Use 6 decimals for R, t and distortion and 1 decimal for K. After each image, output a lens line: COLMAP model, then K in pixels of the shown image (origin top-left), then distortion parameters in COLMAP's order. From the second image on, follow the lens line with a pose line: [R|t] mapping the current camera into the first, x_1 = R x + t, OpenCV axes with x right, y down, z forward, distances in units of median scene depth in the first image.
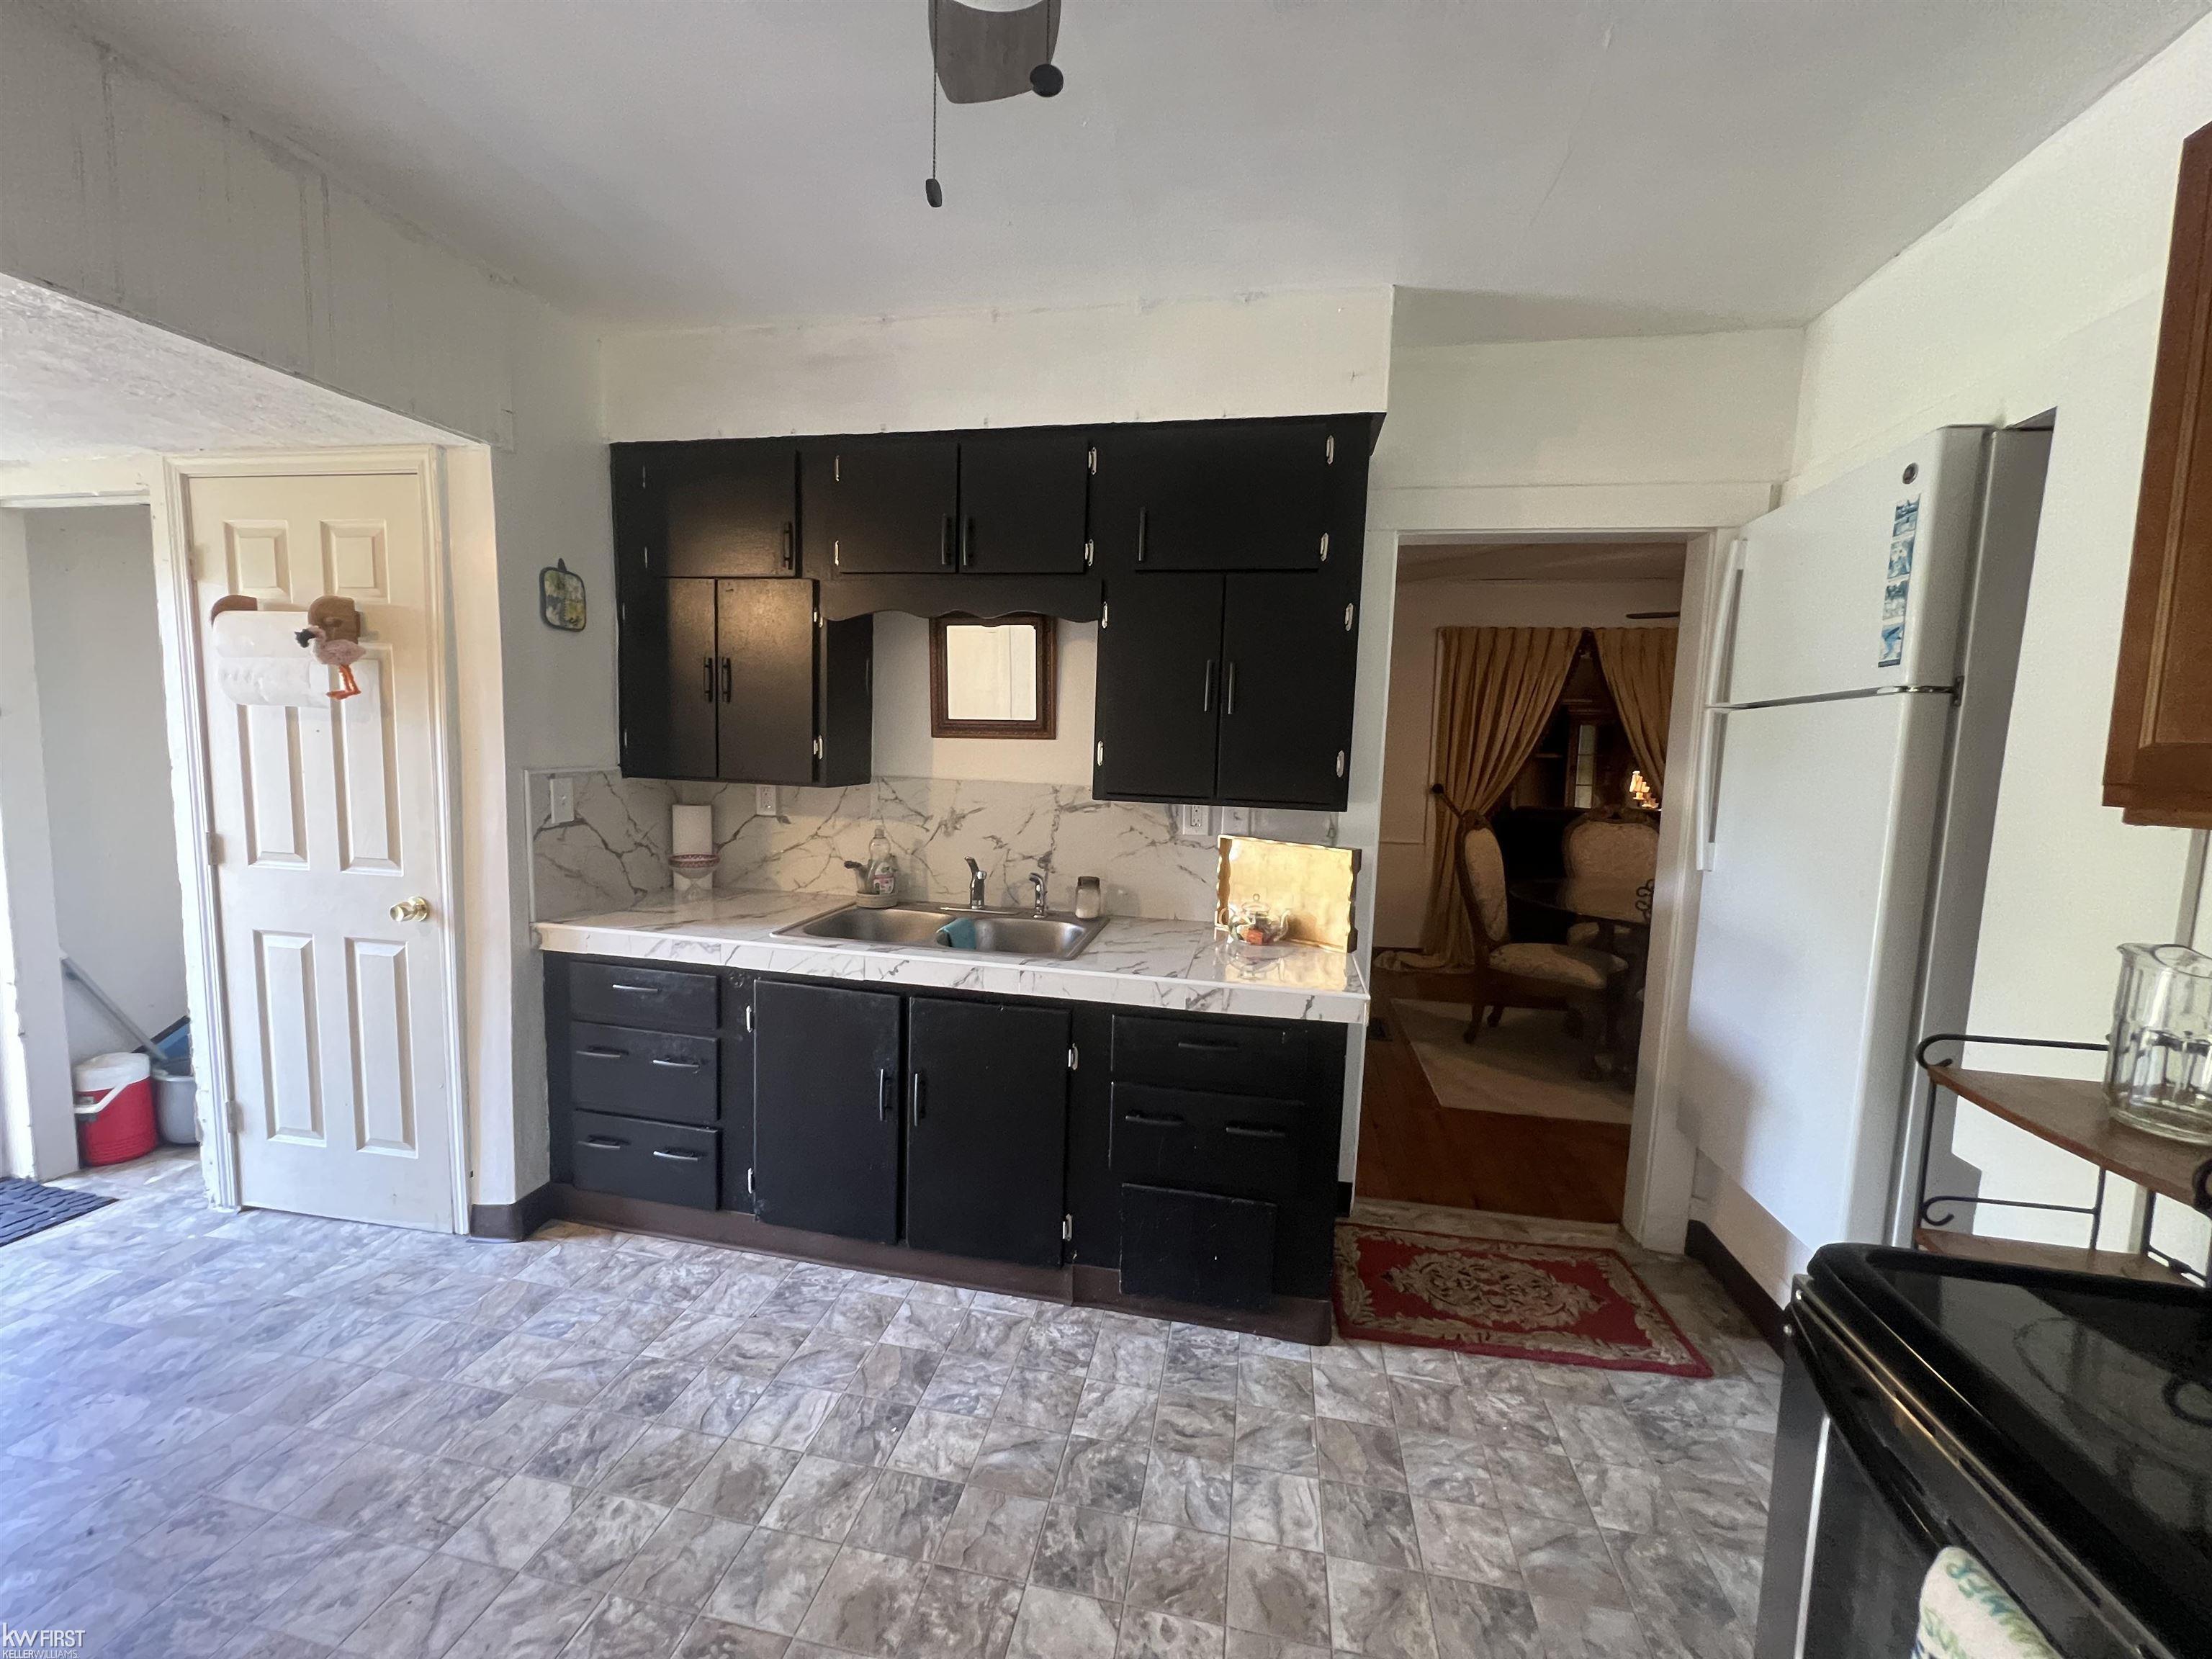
lens RADIAL K [[884.8, 0, 1099.7], [0, 884.8, 827.2], [0, 0, 1]] dist [-0.004003, 0.000393]
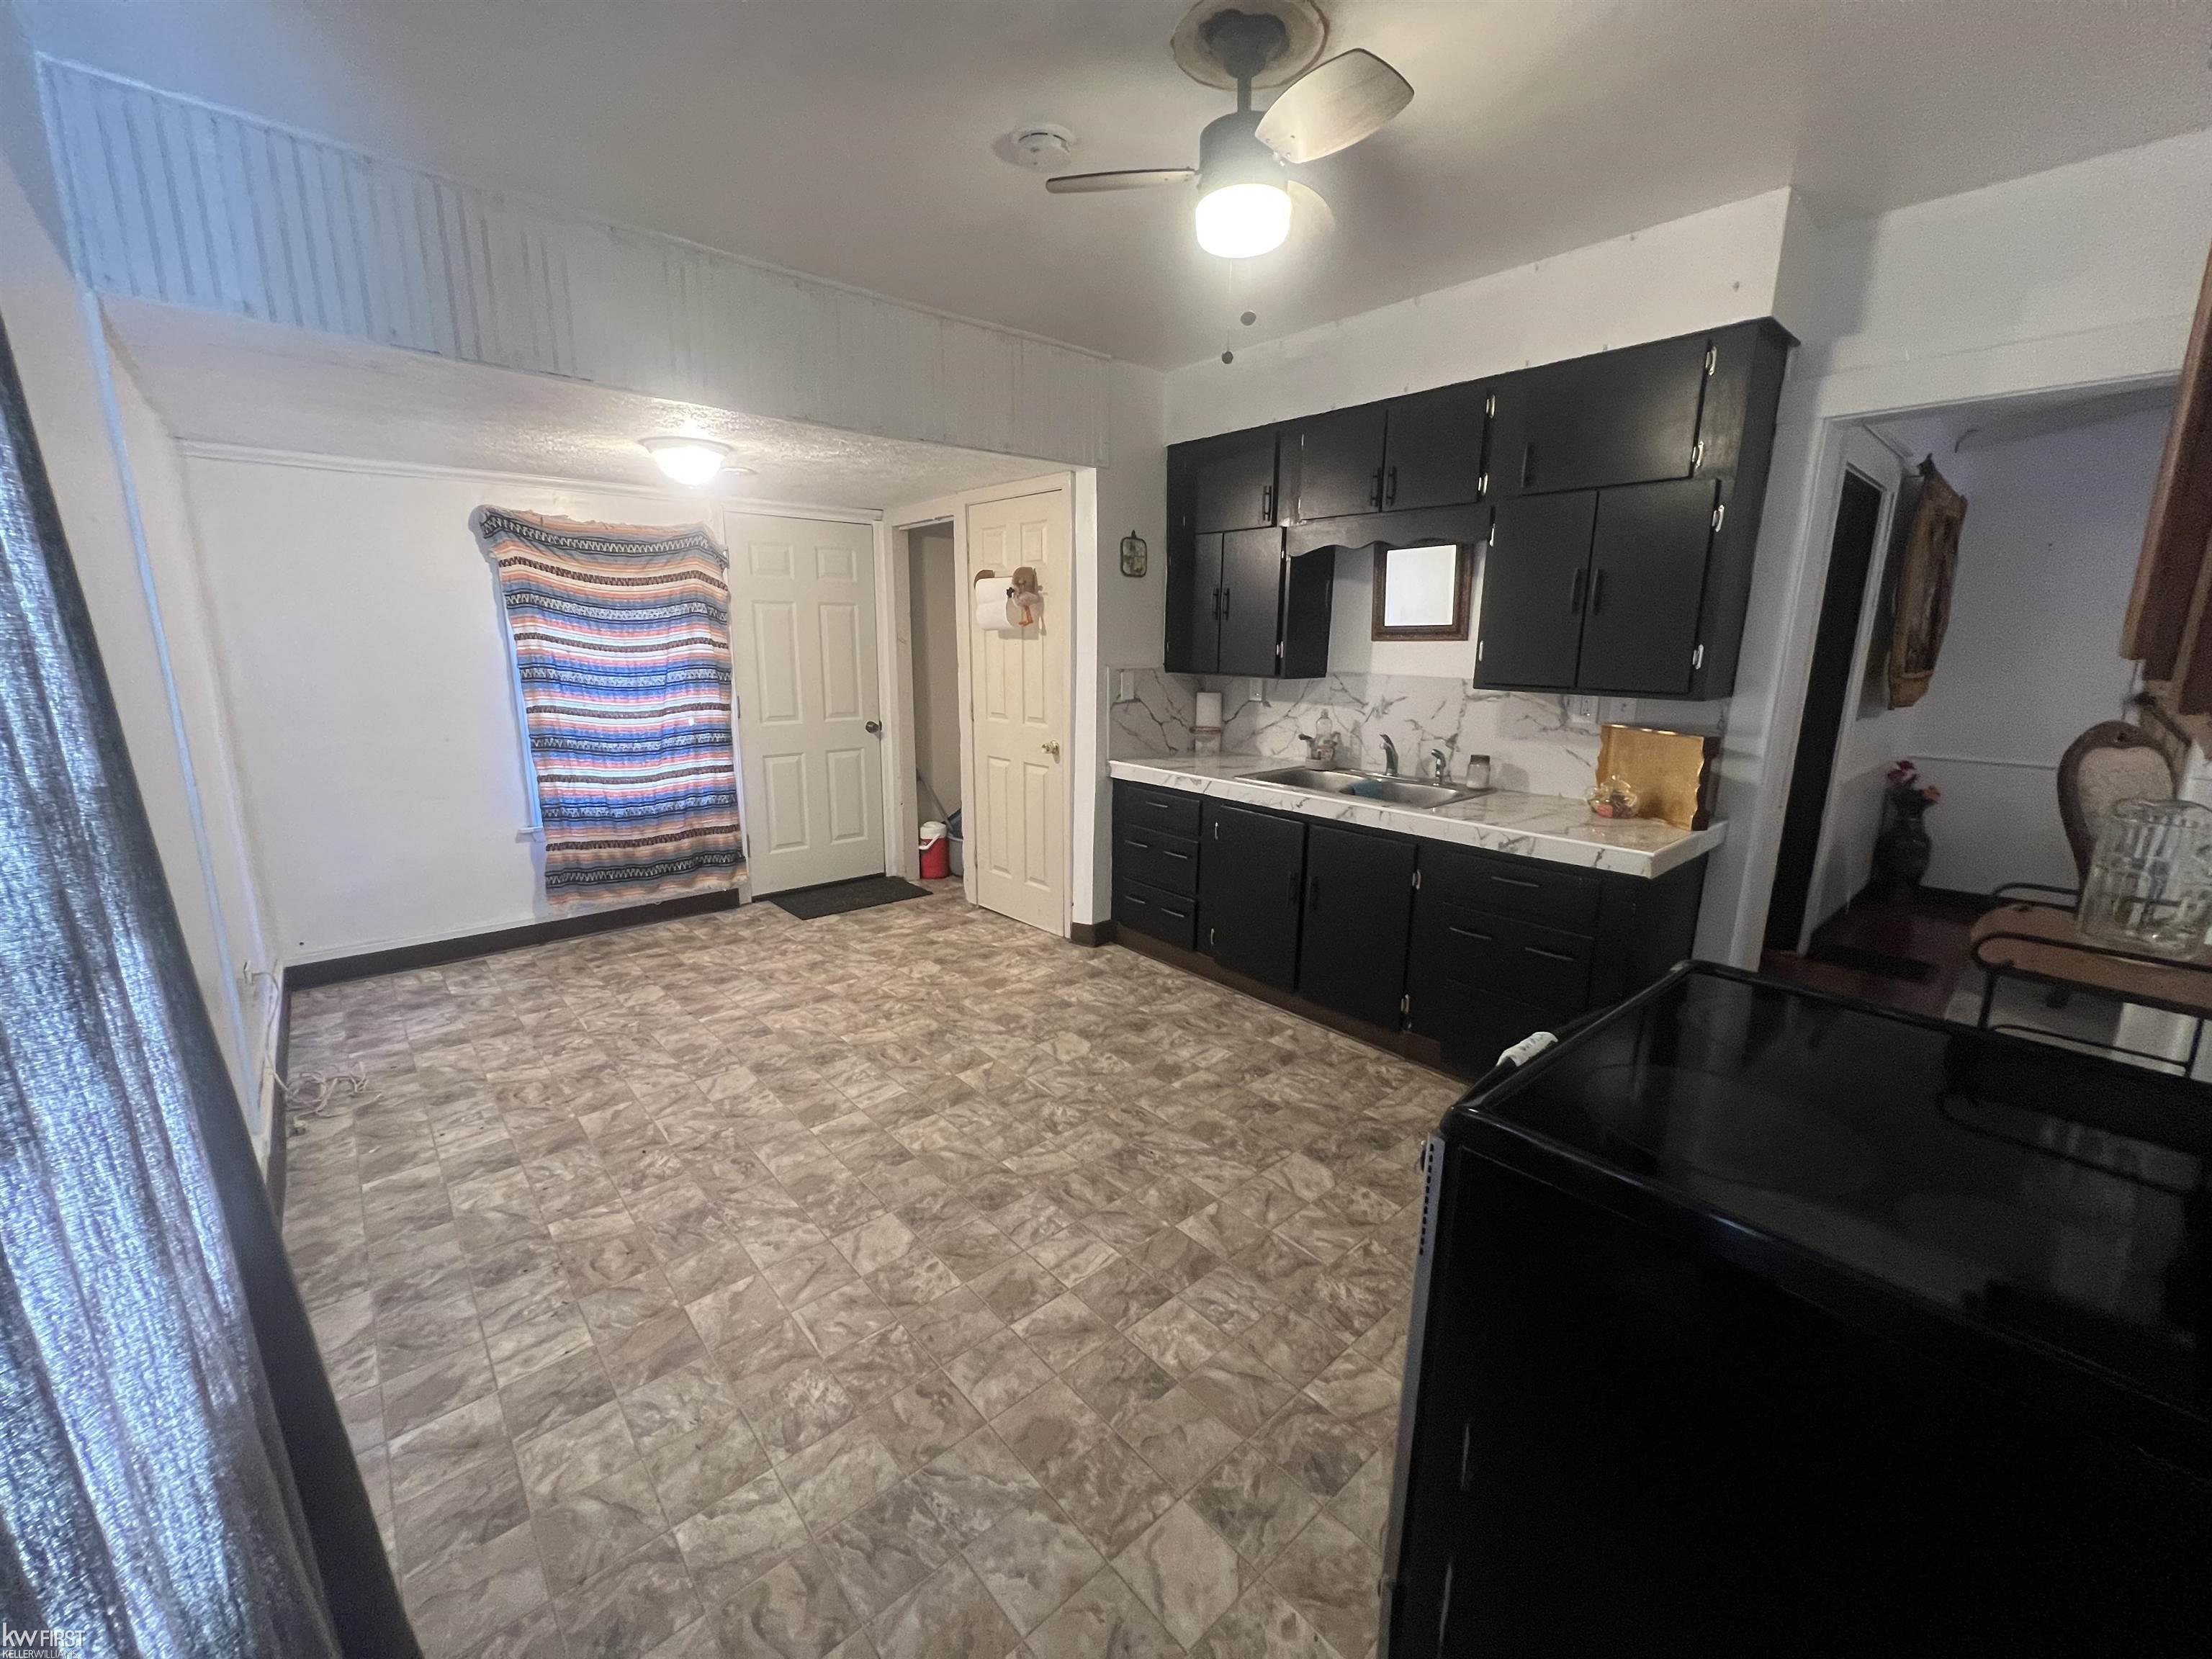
lens RADIAL K [[884.8, 0, 1090.7], [0, 884.8, 827.5], [0, 0, 1]] dist [-0.004003, 0.000393]
pose [[0.785197, 0.106088, -0.610091, 0.353454], [-0.043583, 0.992240, 0.116446, 0.041365], [0.617711, -0.064843, 0.783727, -0.322203]]
